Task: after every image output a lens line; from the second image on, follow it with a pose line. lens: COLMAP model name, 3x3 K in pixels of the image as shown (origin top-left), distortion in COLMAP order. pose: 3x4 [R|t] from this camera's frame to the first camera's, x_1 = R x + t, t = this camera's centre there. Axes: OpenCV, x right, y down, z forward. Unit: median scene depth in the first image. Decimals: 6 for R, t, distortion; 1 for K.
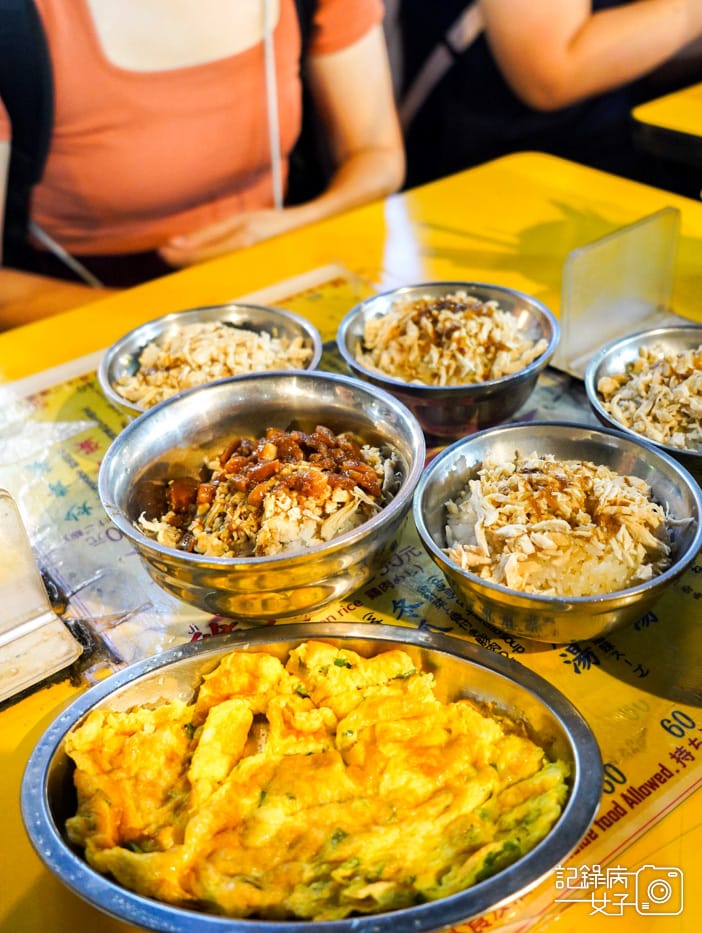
lens RADIAL K [[942.4, 0, 351.0], [0, 942.4, 466.5], [0, 0, 1]] dist [-0.002590, -0.000532]
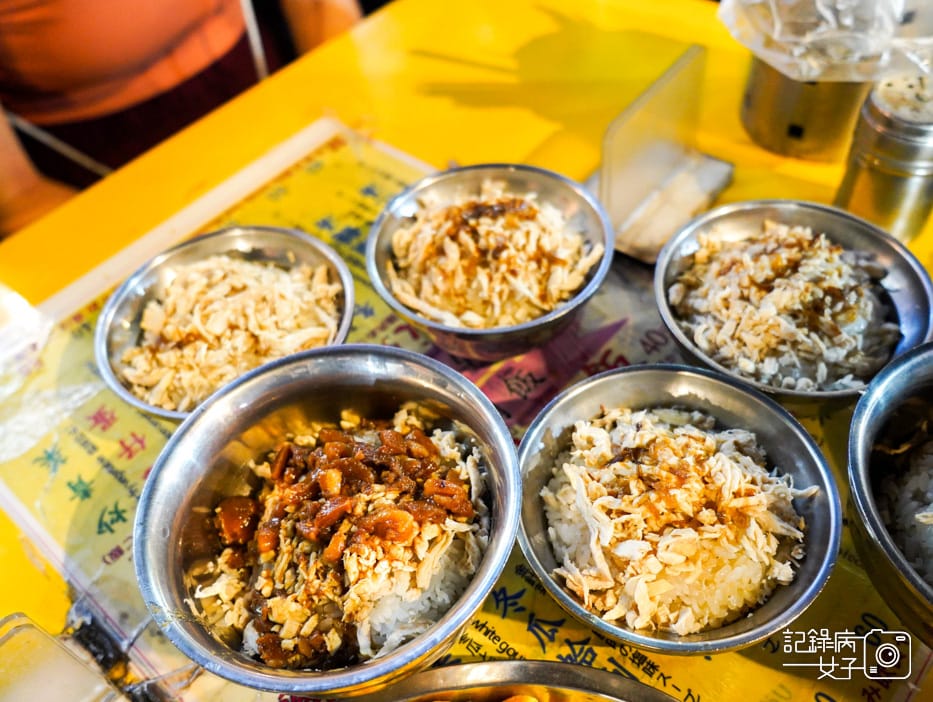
lens RADIAL K [[787.4, 0, 454.4], [0, 787.4, 322.6], [0, 0, 1]] dist [-0.014584, 0.006866]
pose [[0.977177, -0.168681, 0.129119, -0.046481], [0.137160, 0.965156, 0.222848, -0.285084], [-0.162210, -0.200052, 0.966265, 0.319562]]
